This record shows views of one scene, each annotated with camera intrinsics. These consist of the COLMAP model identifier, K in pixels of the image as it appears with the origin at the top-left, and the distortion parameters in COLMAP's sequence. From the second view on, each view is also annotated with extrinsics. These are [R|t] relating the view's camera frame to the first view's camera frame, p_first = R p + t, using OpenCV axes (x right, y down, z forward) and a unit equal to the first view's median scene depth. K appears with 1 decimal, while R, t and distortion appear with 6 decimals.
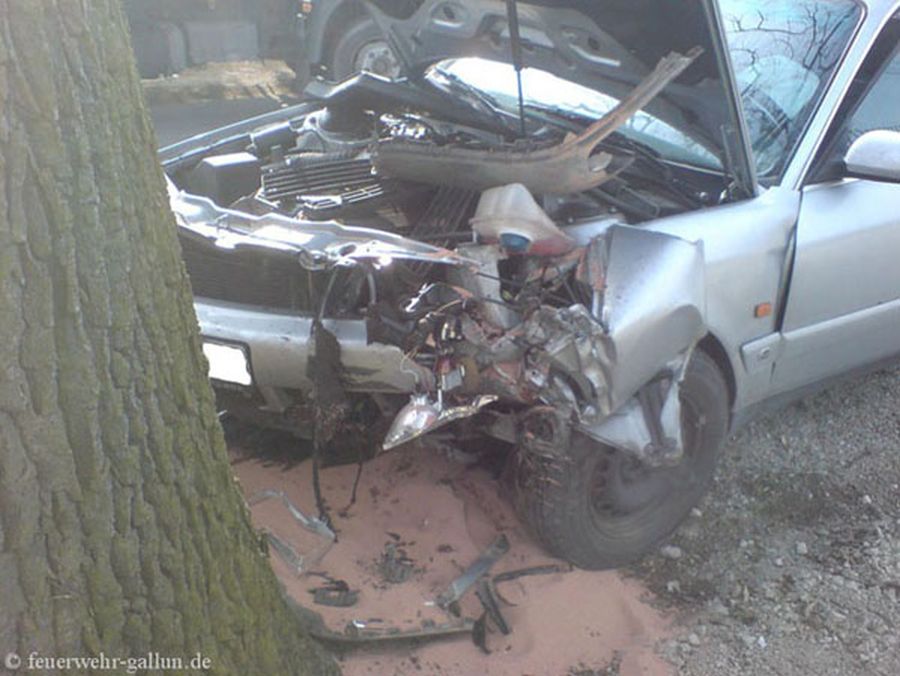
lens RADIAL K [[917.5, 0, 450.0], [0, 917.5, 338.0], [0, 0, 1]] dist [-0.064889, 0.150014]
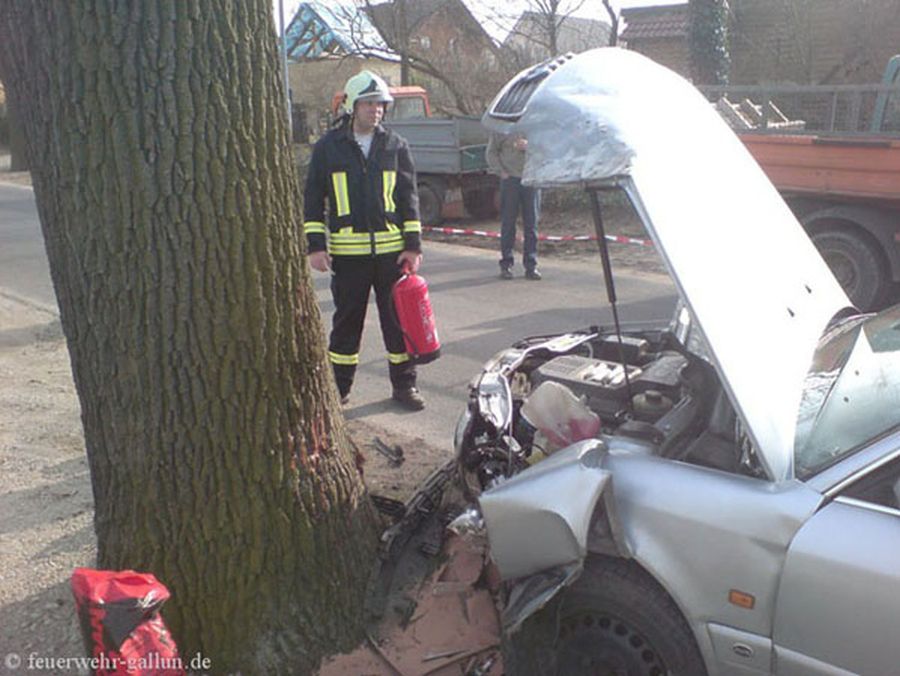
lens RADIAL K [[917.5, 0, 450.0], [0, 917.5, 338.0], [0, 0, 1]] dist [-0.064889, 0.150014]
pose [[0.360071, 0.213652, -0.908131, 1.040693], [-0.387306, 0.919808, 0.062834, -0.222057], [0.848730, 0.329100, 0.413945, 0.291250]]
